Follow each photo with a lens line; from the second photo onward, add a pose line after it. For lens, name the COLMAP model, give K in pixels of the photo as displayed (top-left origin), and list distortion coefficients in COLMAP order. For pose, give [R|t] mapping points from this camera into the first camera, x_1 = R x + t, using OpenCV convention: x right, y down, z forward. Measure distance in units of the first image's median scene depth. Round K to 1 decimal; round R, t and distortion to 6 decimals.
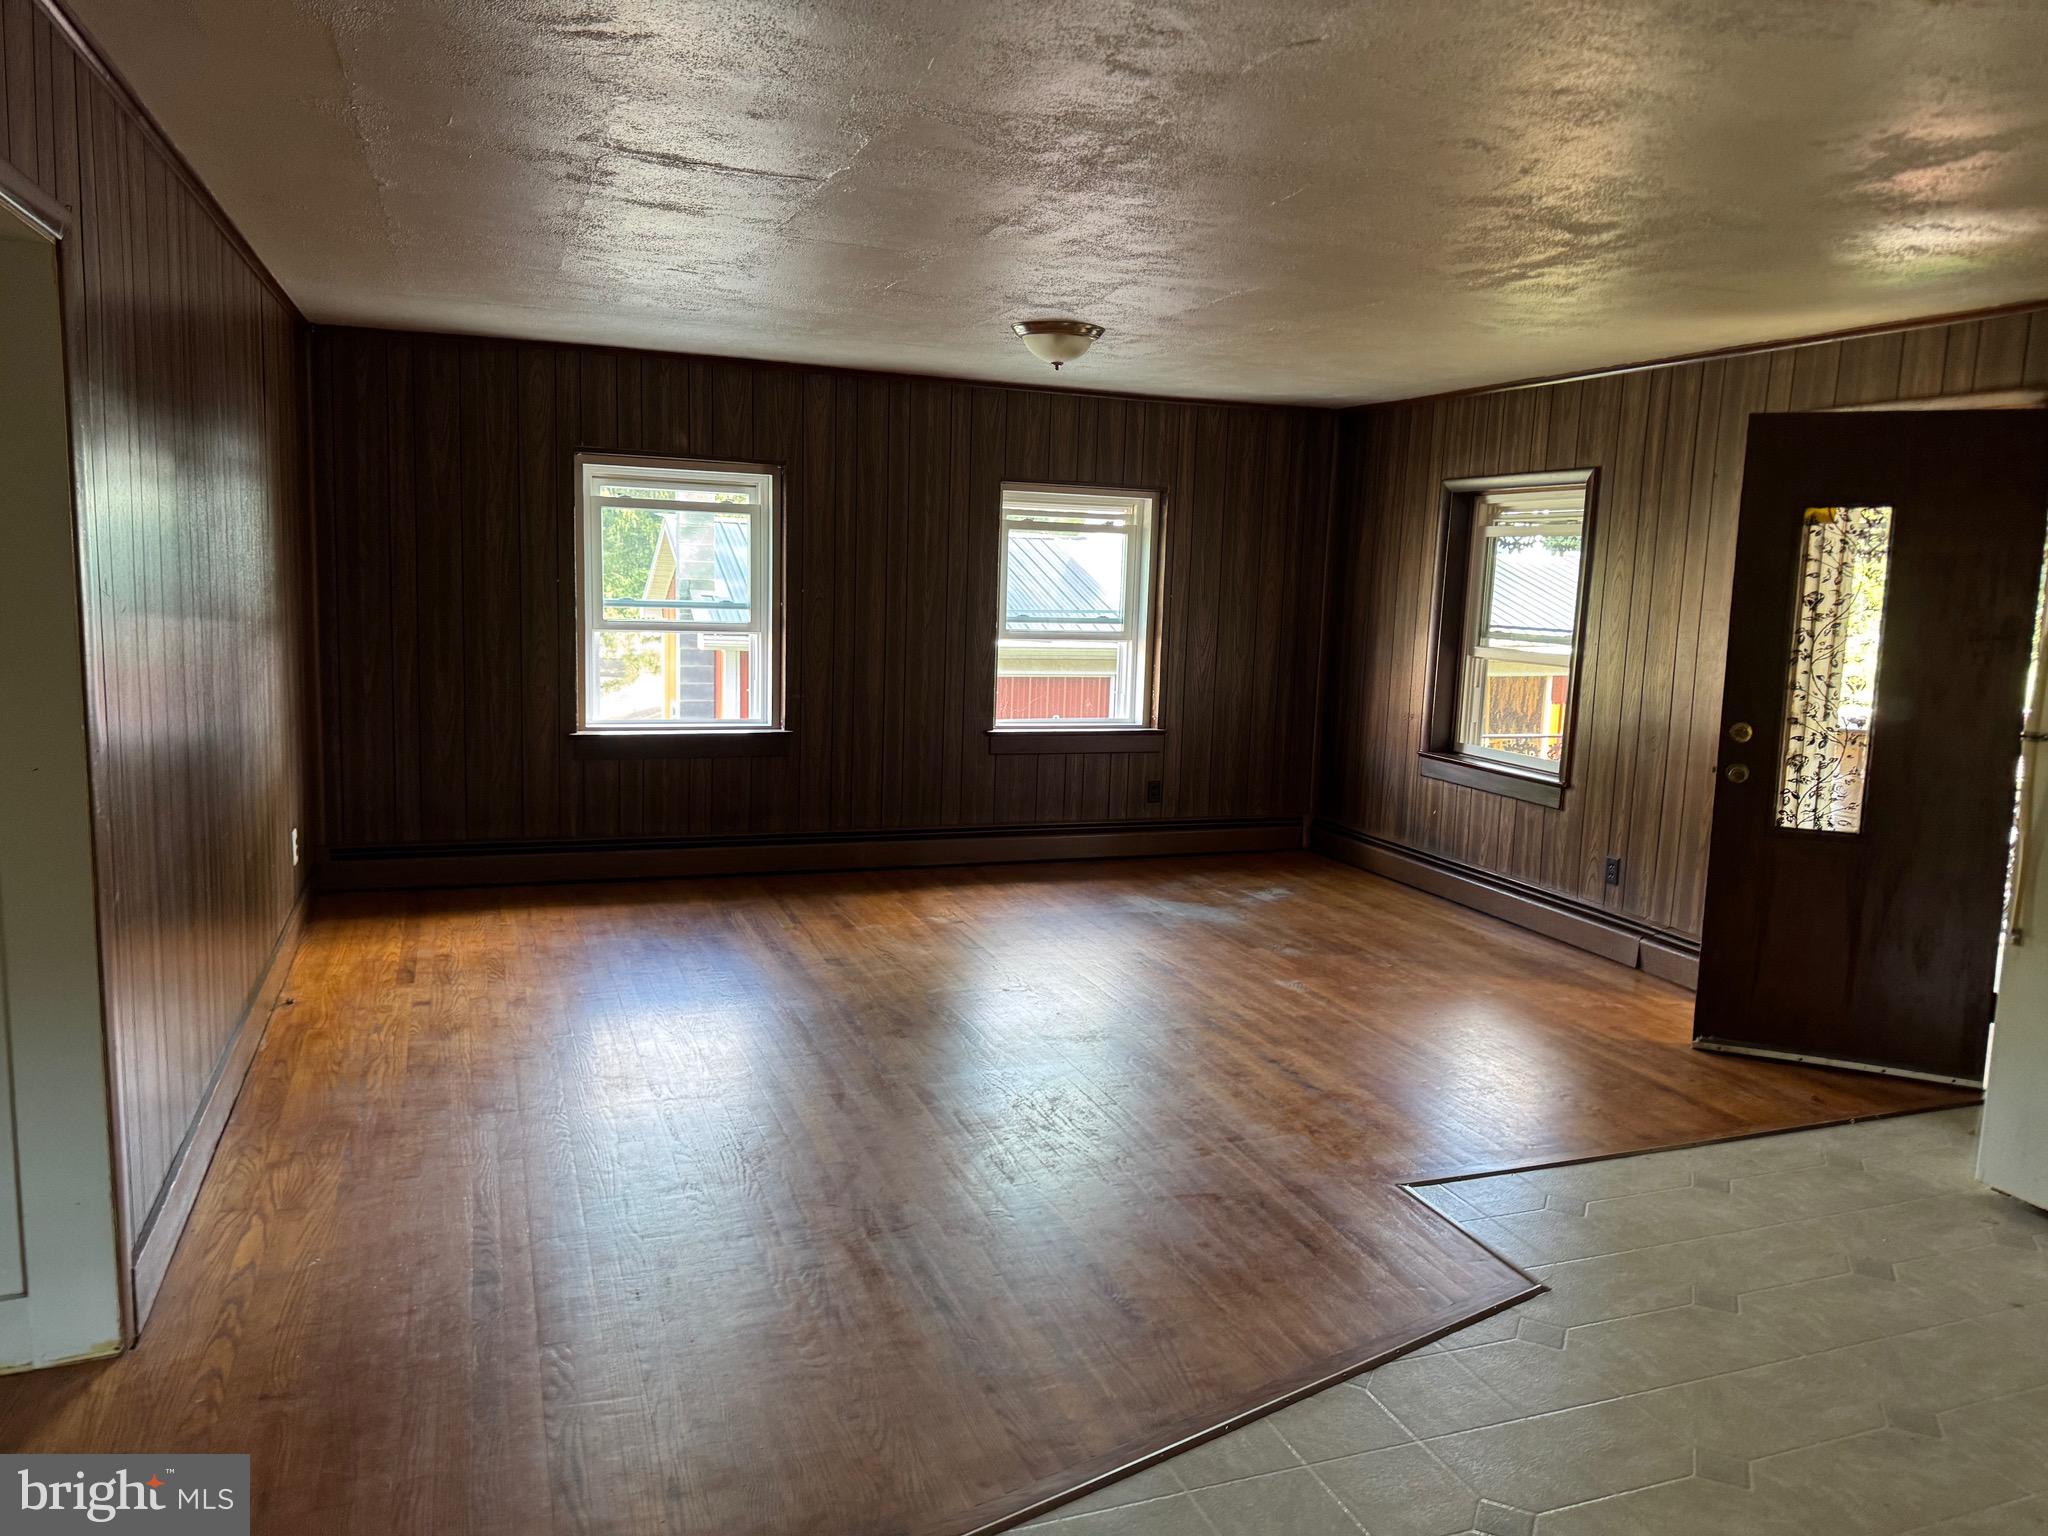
lens RADIAL K [[1437.4, 0, 1024.0], [0, 1437.4, 768.0], [0, 0, 1]] dist [0.002662, 0.000020]
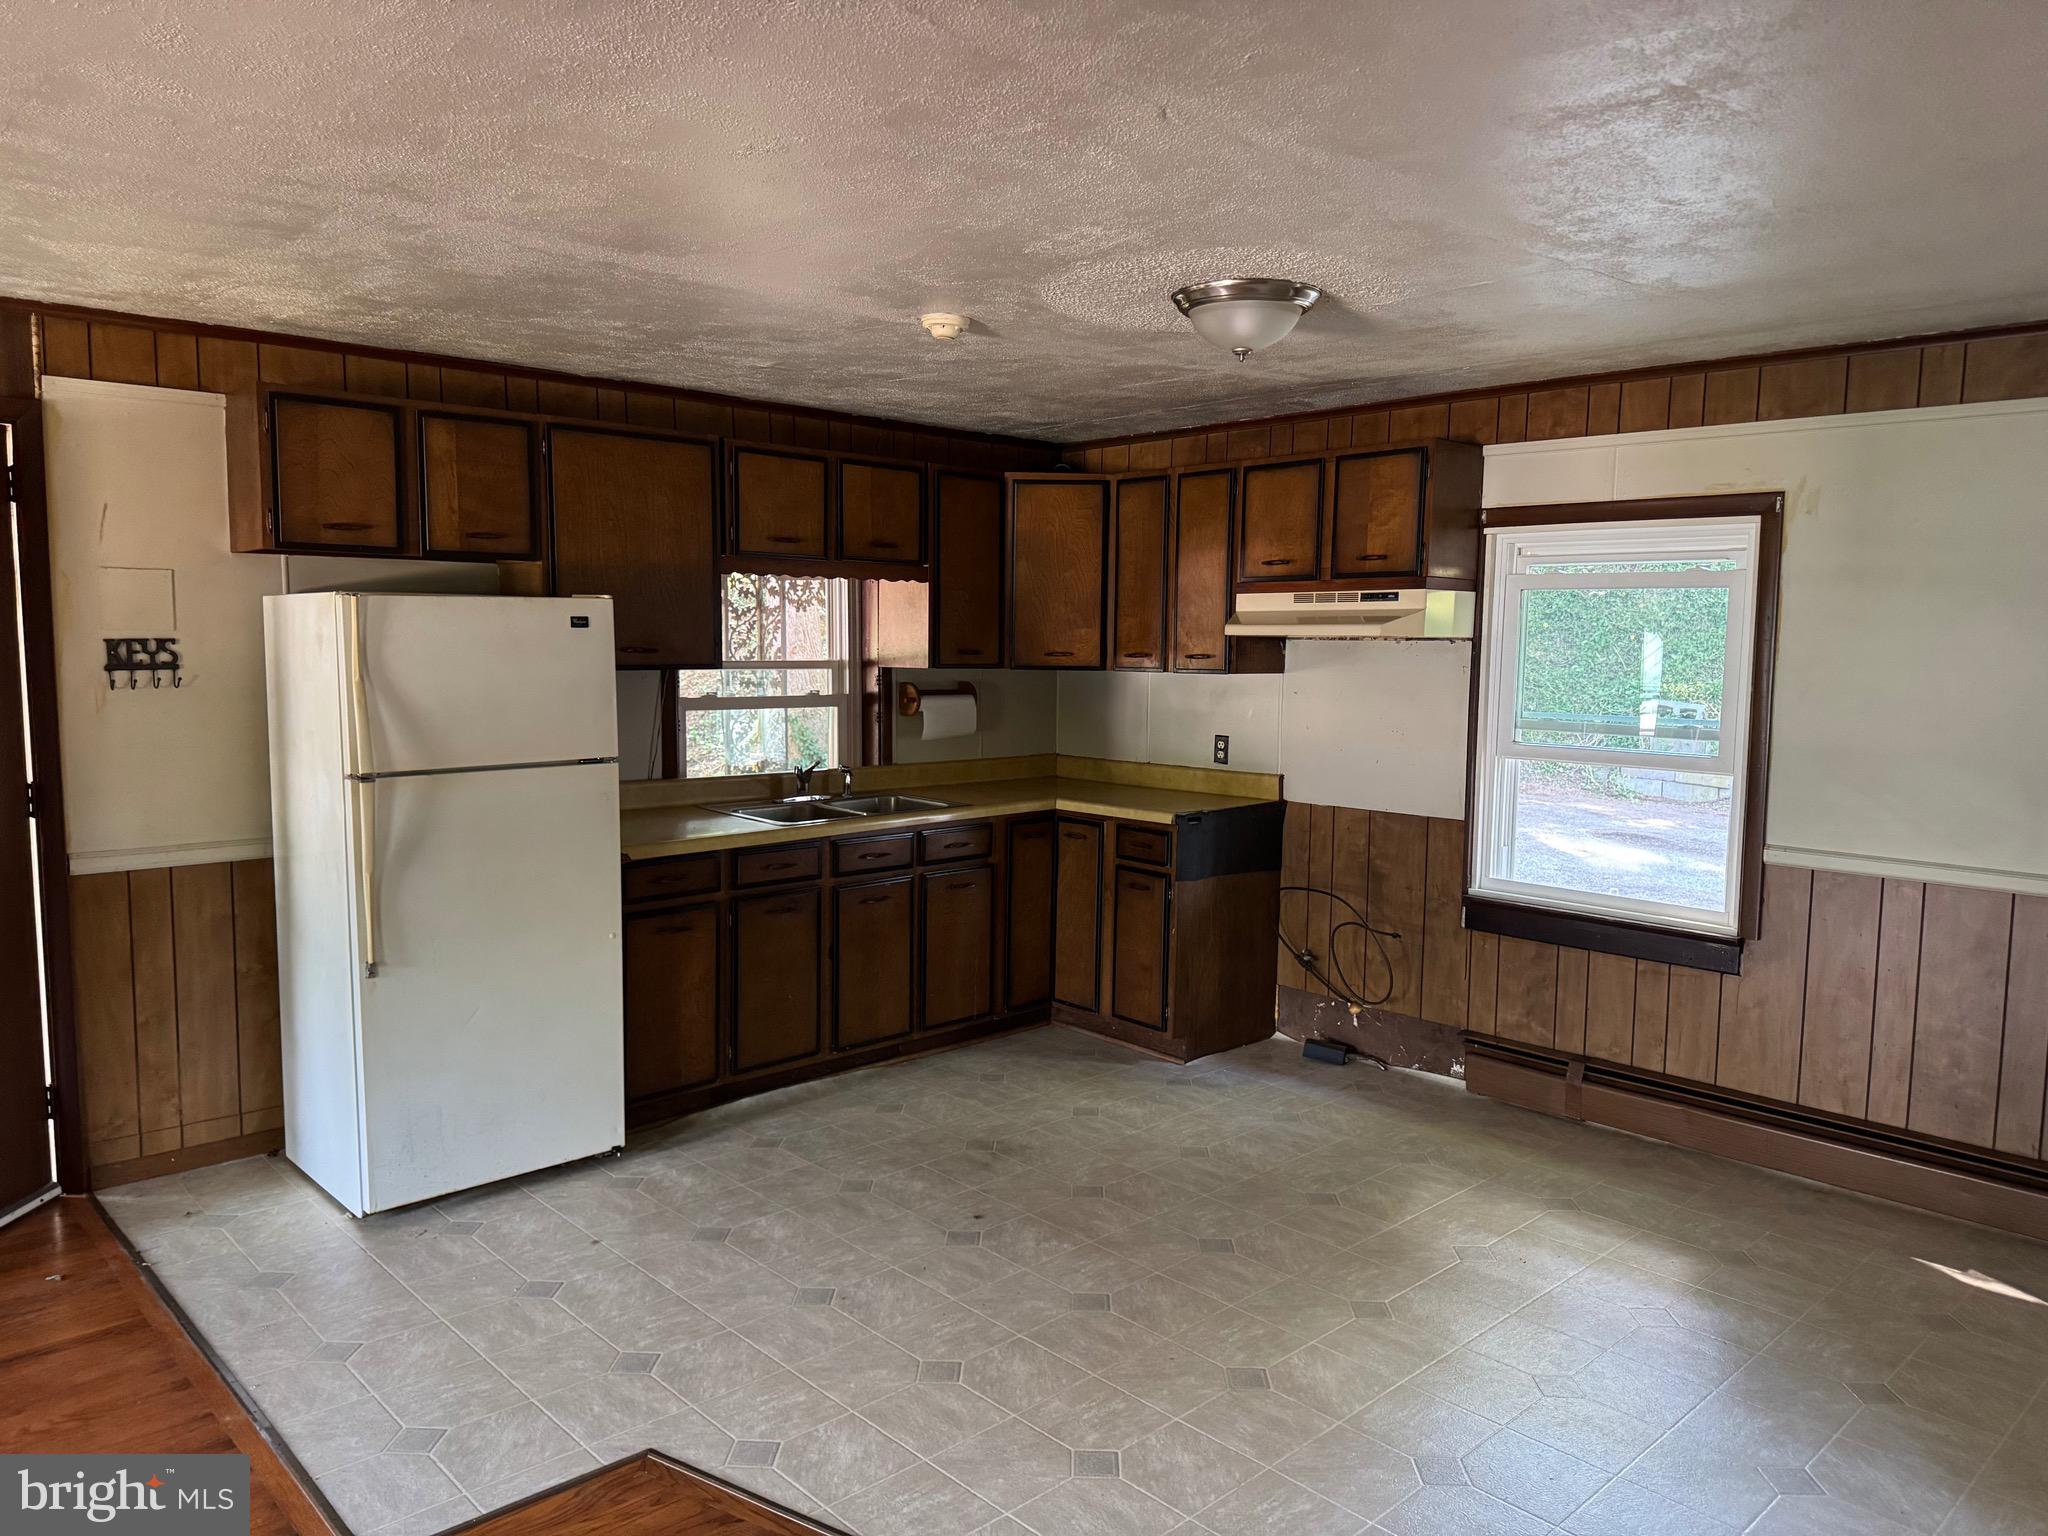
lens RADIAL K [[1437.4, 0, 1024.0], [0, 1437.4, 768.0], [0, 0, 1]] dist [0.002662, 0.000020]
pose [[-0.380452, -0.124888, 0.916329, -0.406231], [0.106061, 0.978410, 0.177384, -0.153083], [-0.918699, 0.164673, -0.358993, 0.876772]]
